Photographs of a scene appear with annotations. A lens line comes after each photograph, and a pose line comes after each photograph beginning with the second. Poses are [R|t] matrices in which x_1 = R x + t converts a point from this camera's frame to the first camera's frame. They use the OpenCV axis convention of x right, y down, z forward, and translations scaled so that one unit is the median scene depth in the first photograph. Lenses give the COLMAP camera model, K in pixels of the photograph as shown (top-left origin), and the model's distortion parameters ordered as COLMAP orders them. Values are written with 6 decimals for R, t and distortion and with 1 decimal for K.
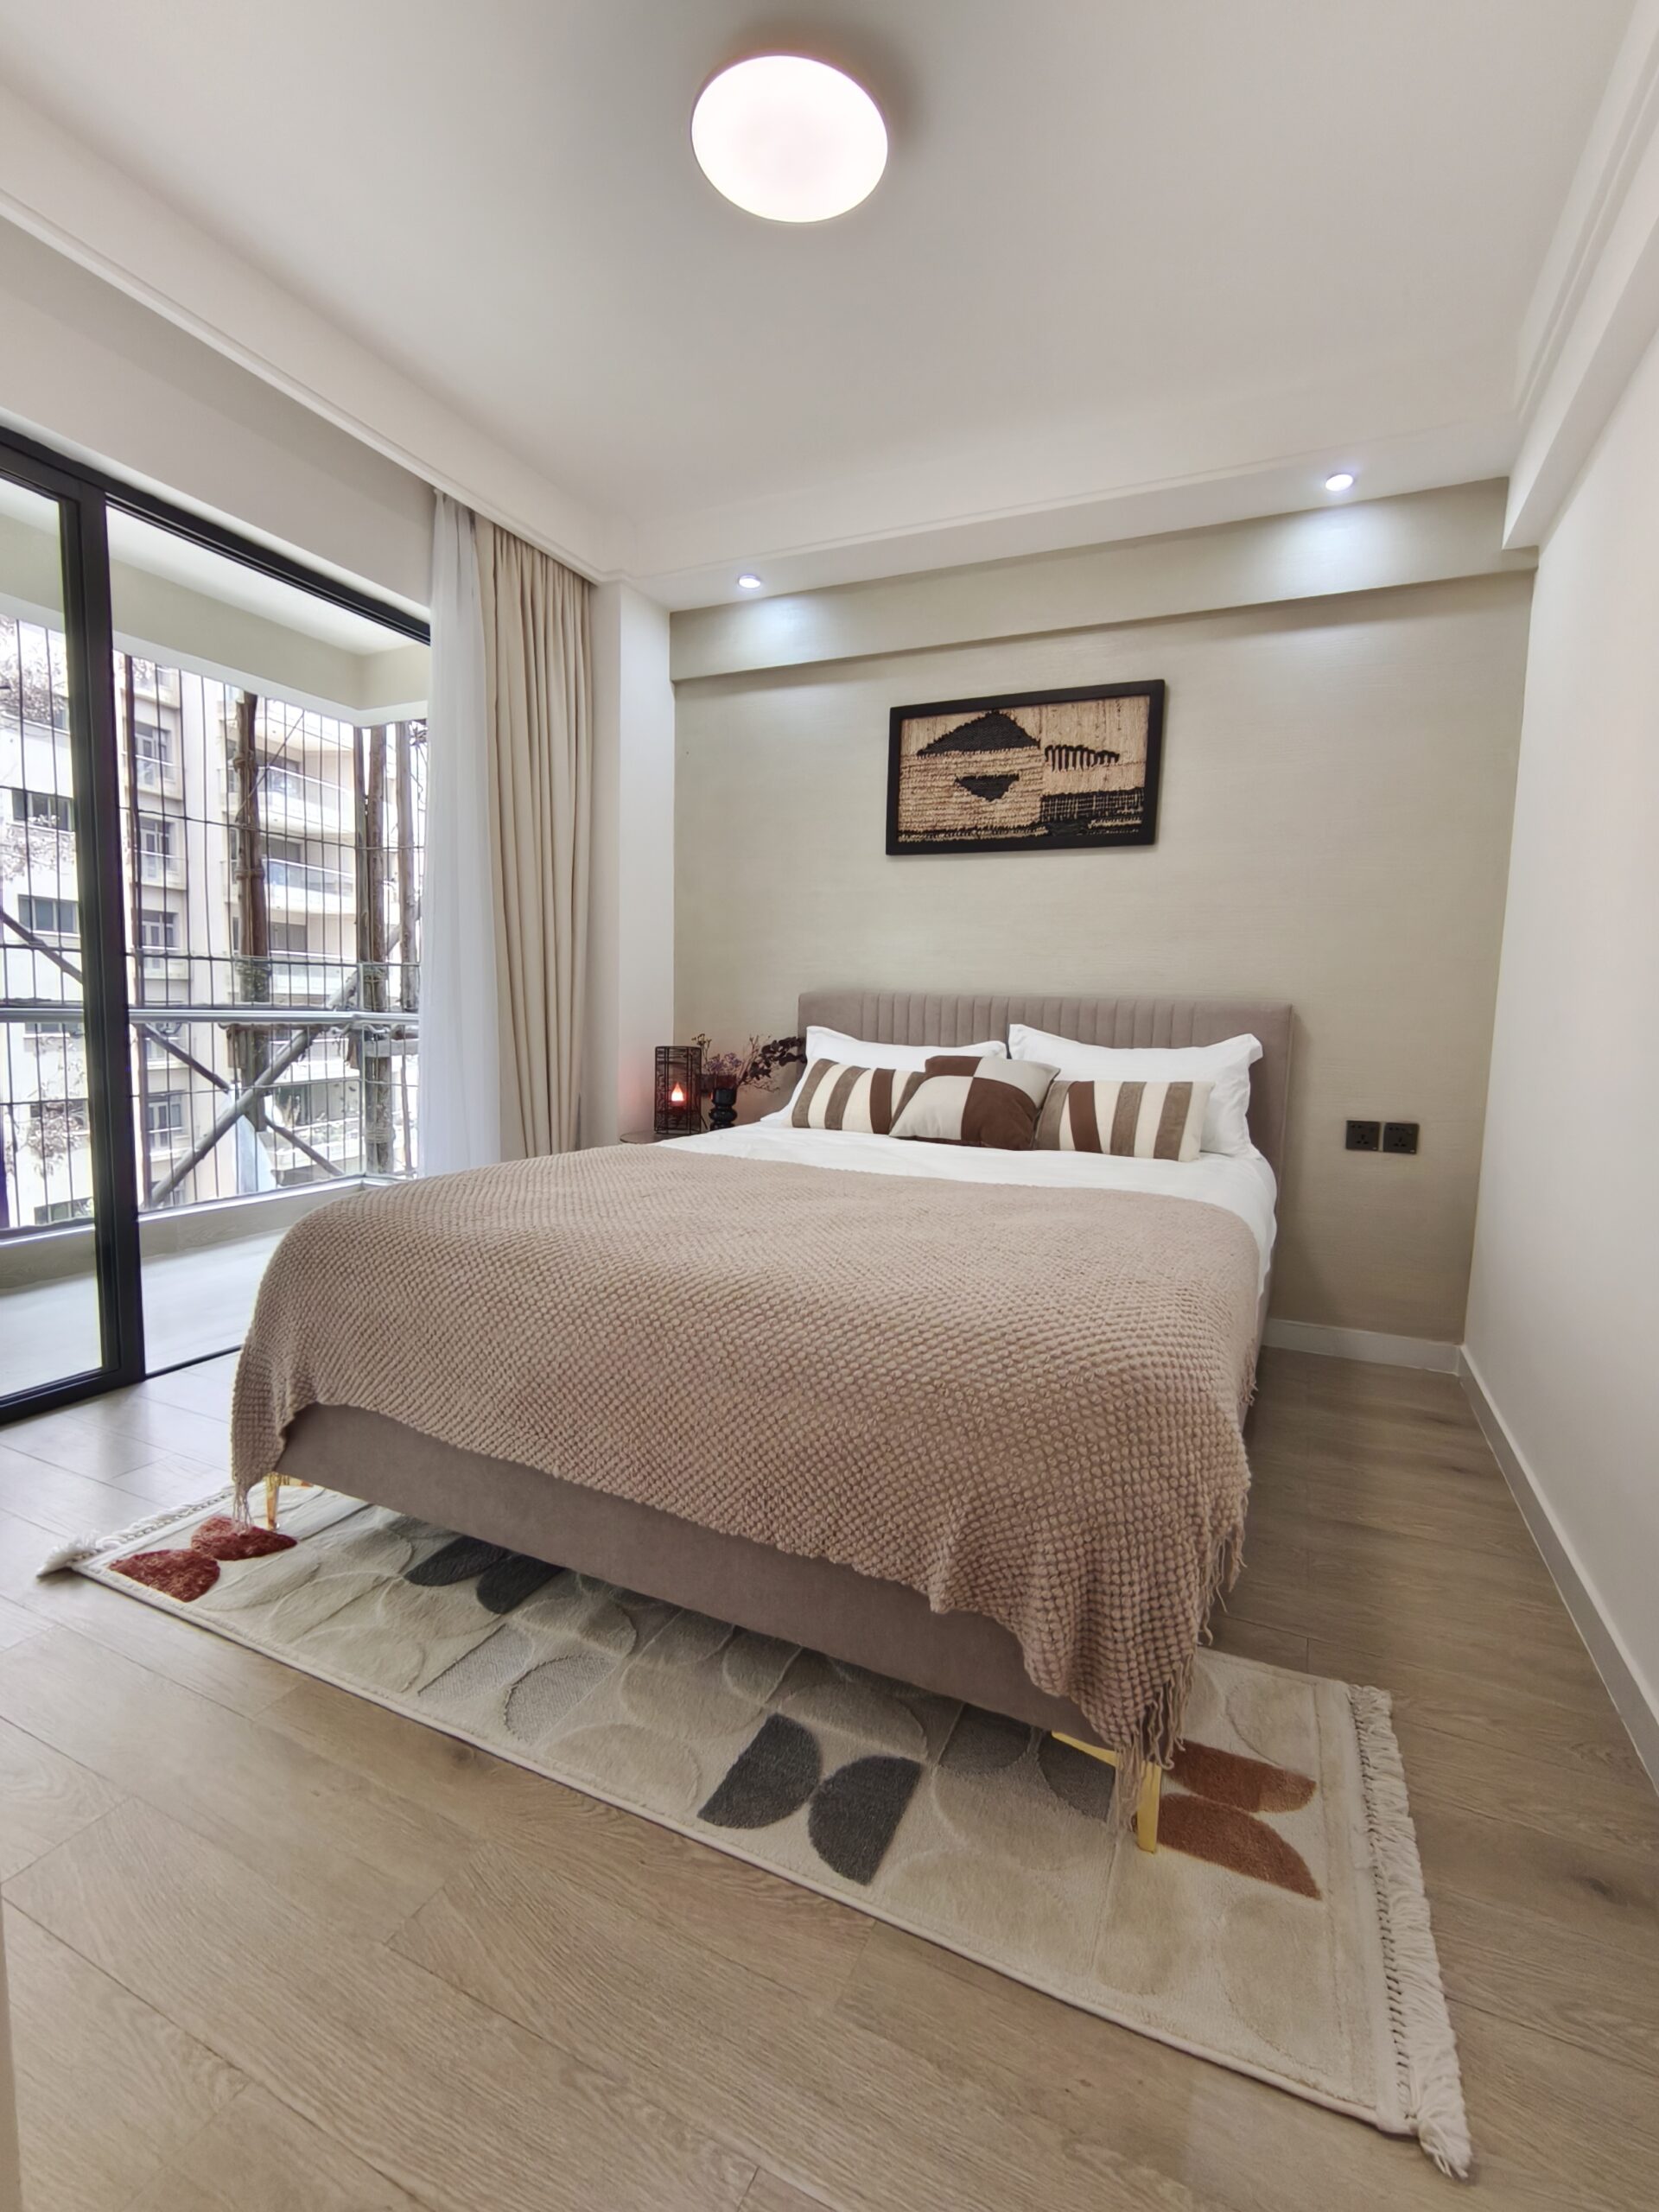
lens RADIAL K [[978.0, 0, 831.6], [0, 978.0, 1102.2], [0, 0, 1]] dist [-0.018076, 0.001500]
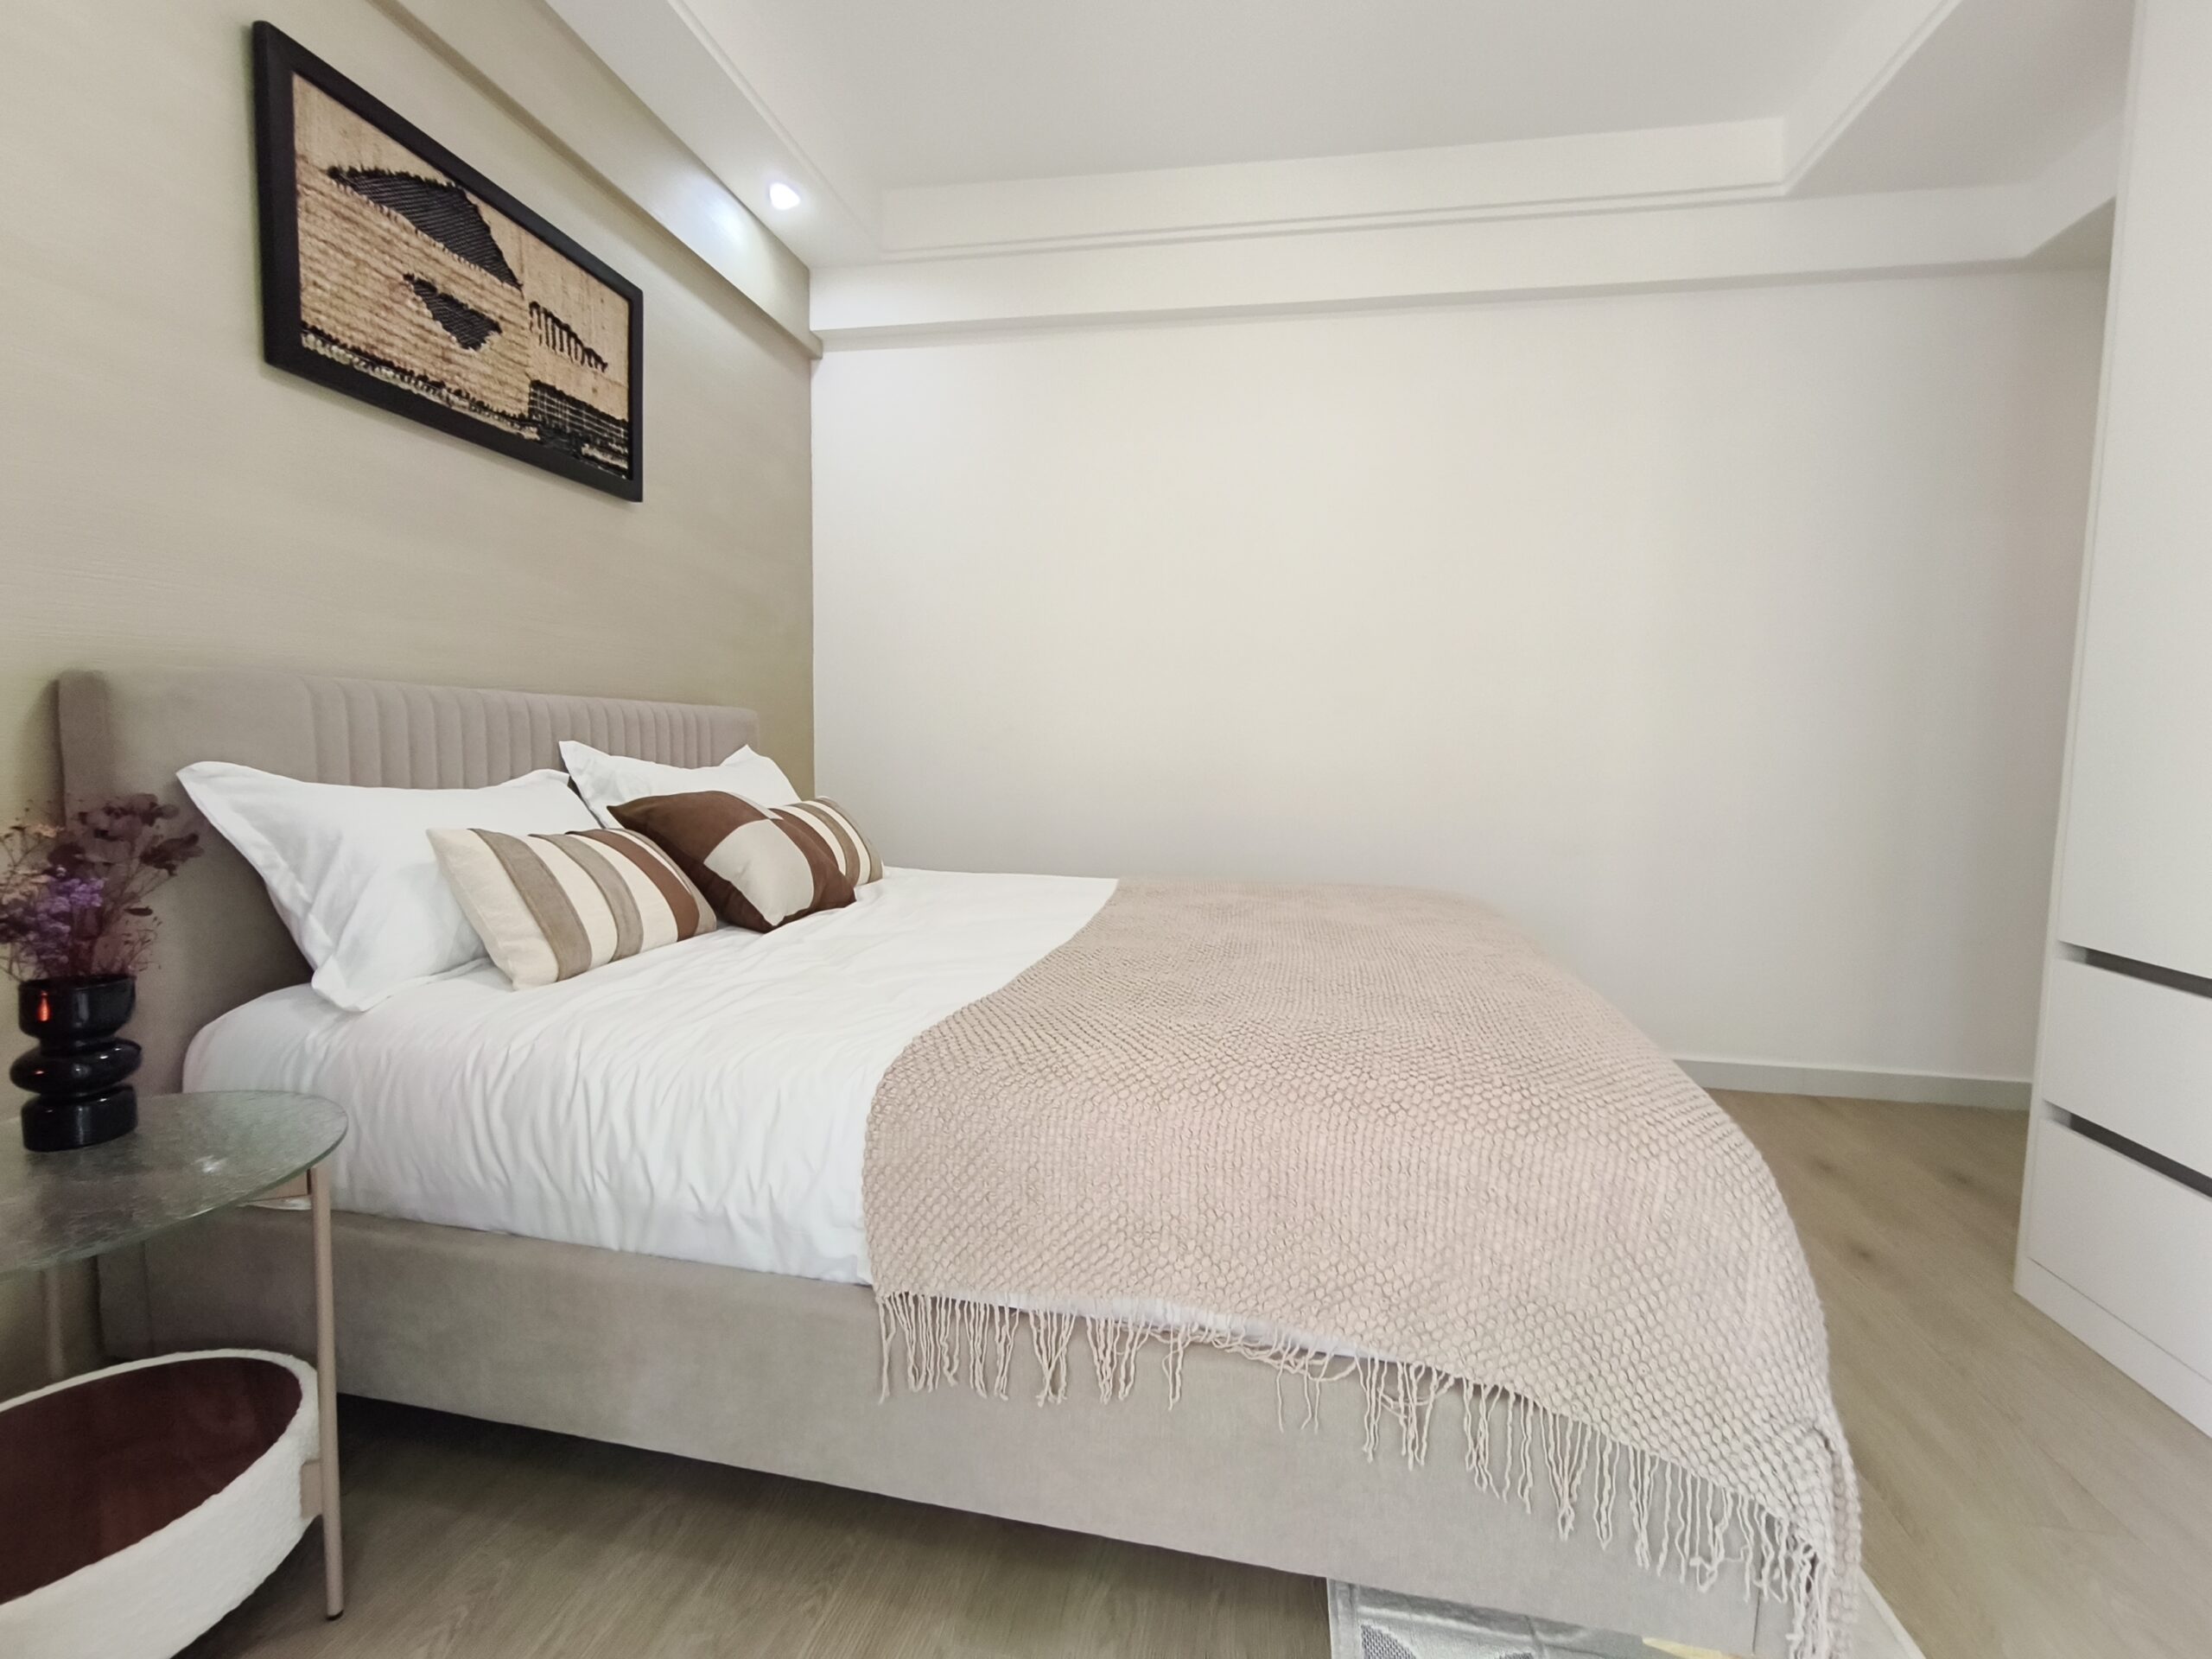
lens RADIAL K [[978.0, 0, 1104.4], [0, 978.0, 838.0], [0, 0, 1]] dist [-0.018076, 0.001500]
pose [[-0.244643, -0.128327, 0.961084, -0.985012], [0.060112, 0.987289, 0.147128, -0.169925], [-0.967748, 0.093766, -0.233819, 1.554342]]
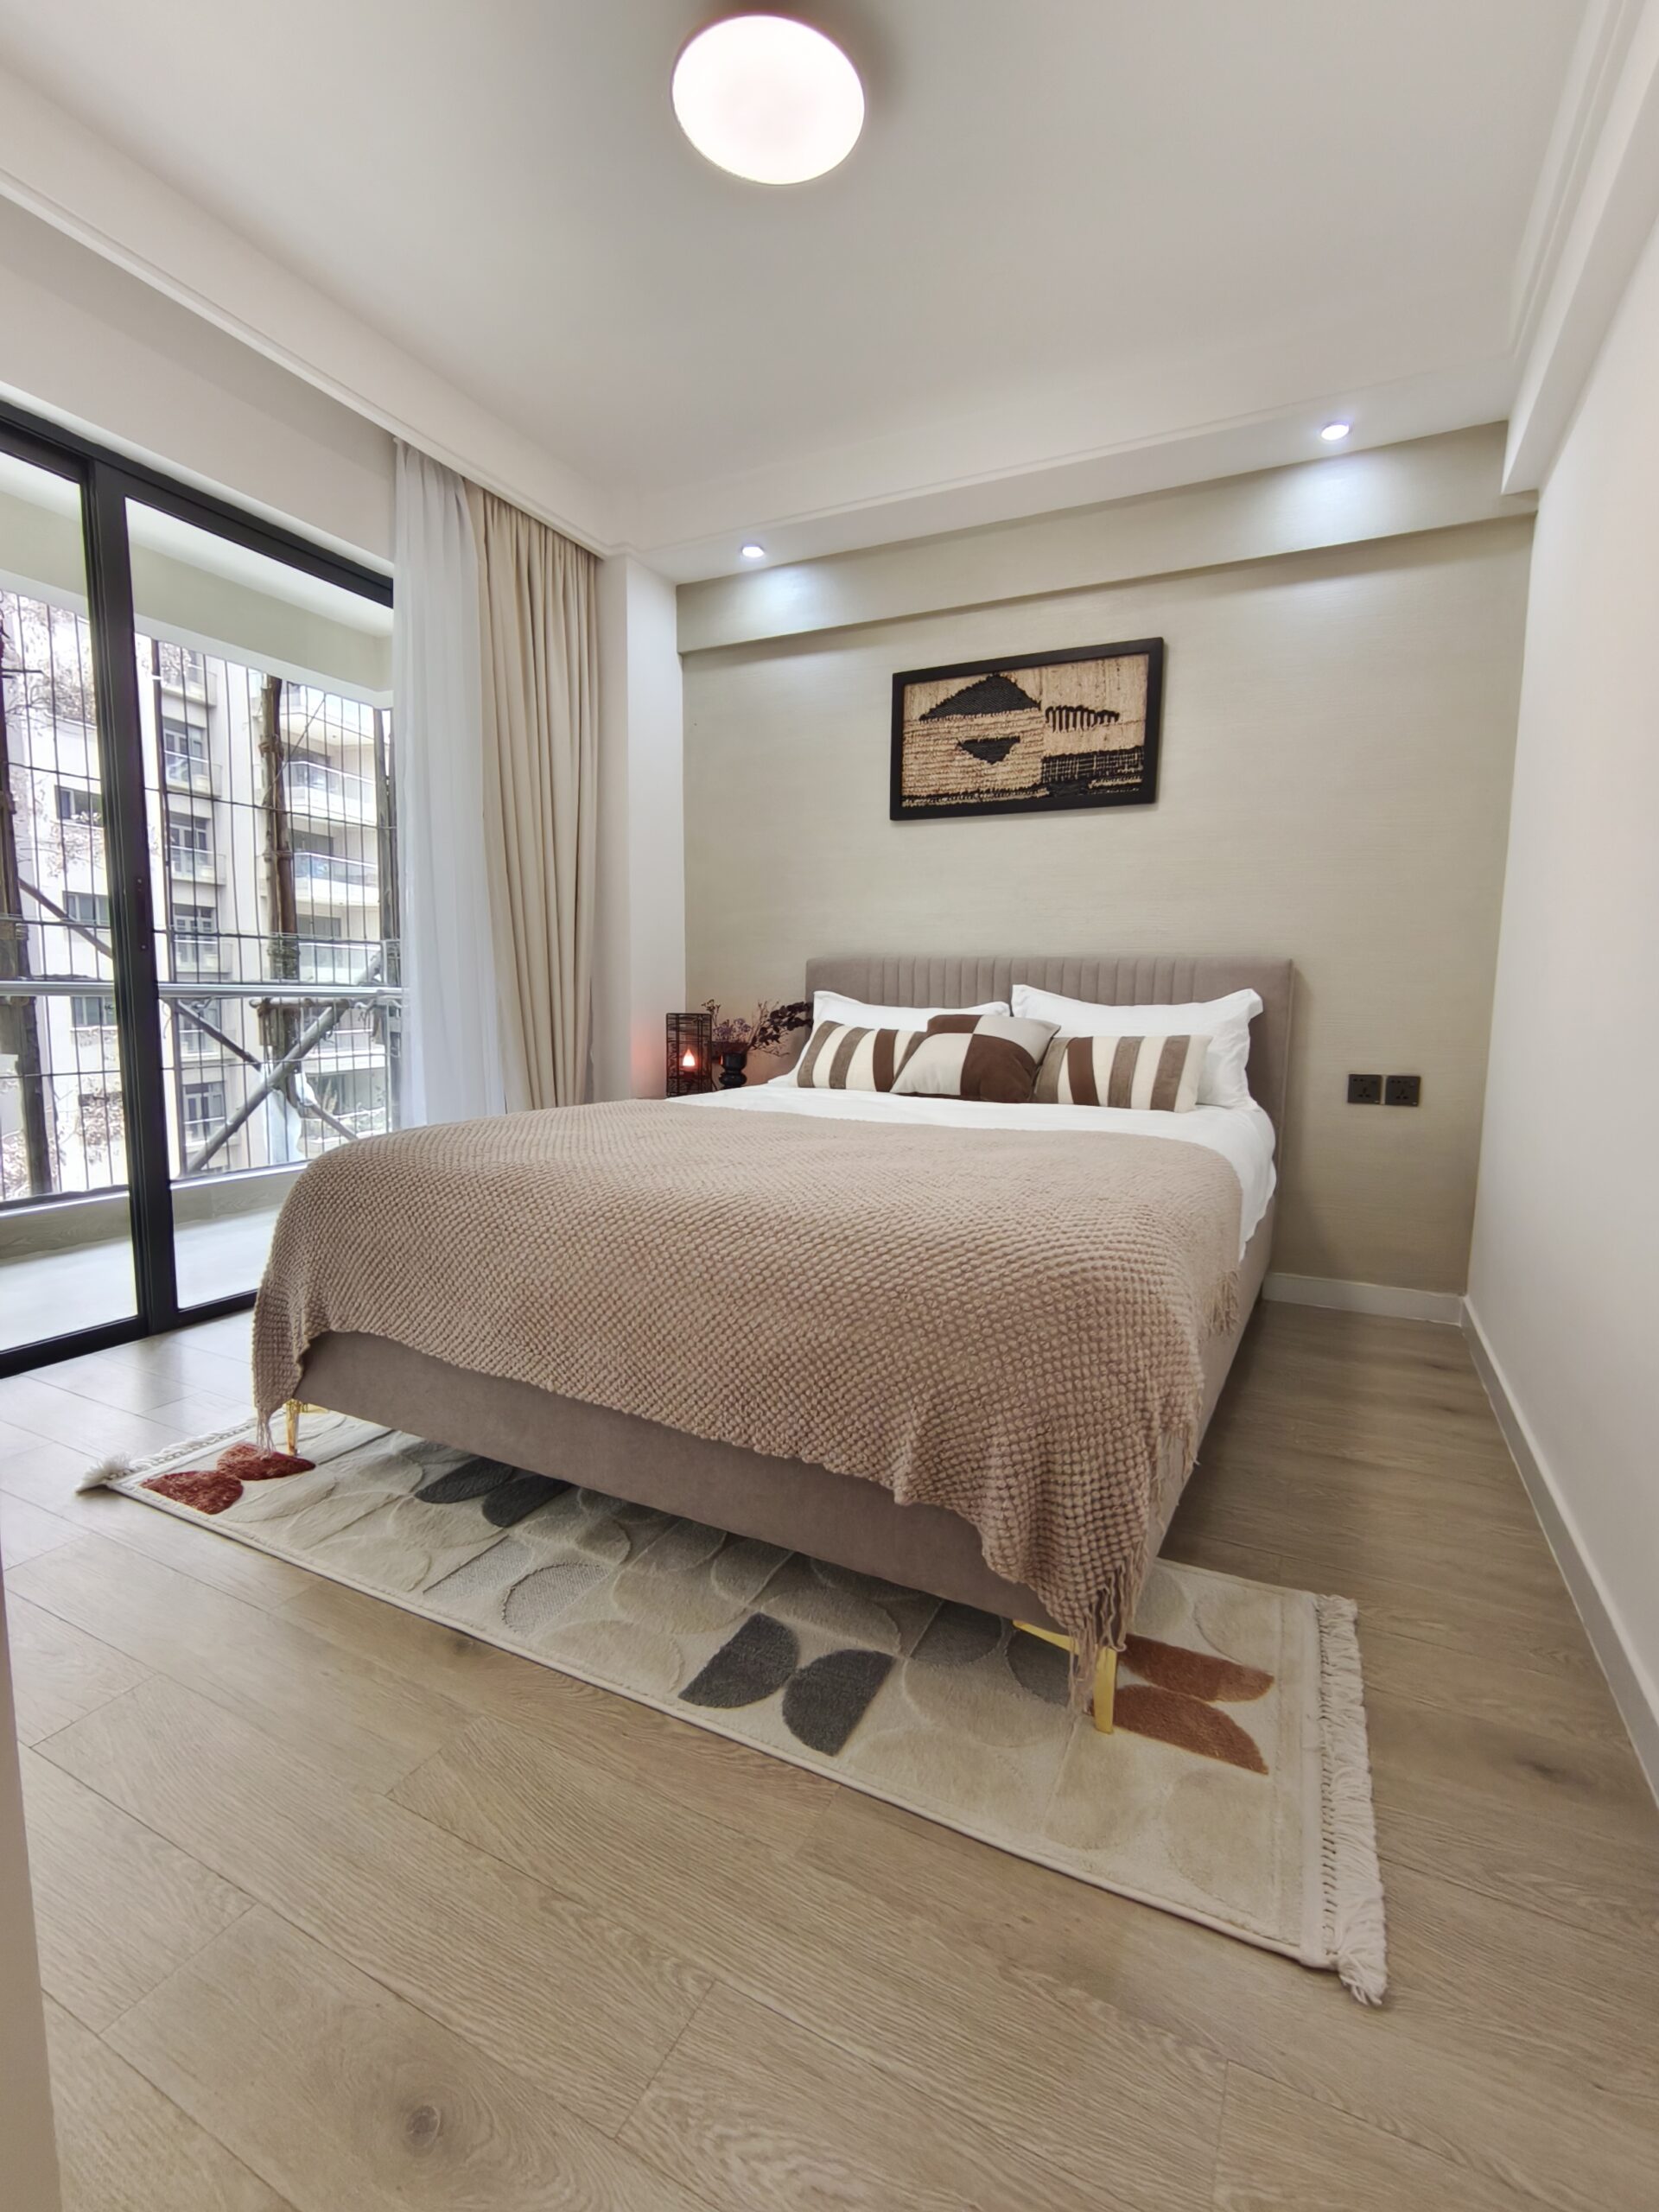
lens RADIAL K [[978.0, 0, 830.8], [0, 978.0, 1102.6], [0, 0, 1]] dist [-0.018076, 0.001500]
pose [[0.999459, -0.010461, -0.031190, 0.046653], [0.010925, 0.999831, 0.014767, 0.048100], [0.031031, -0.015100, 0.999404, -0.034477]]
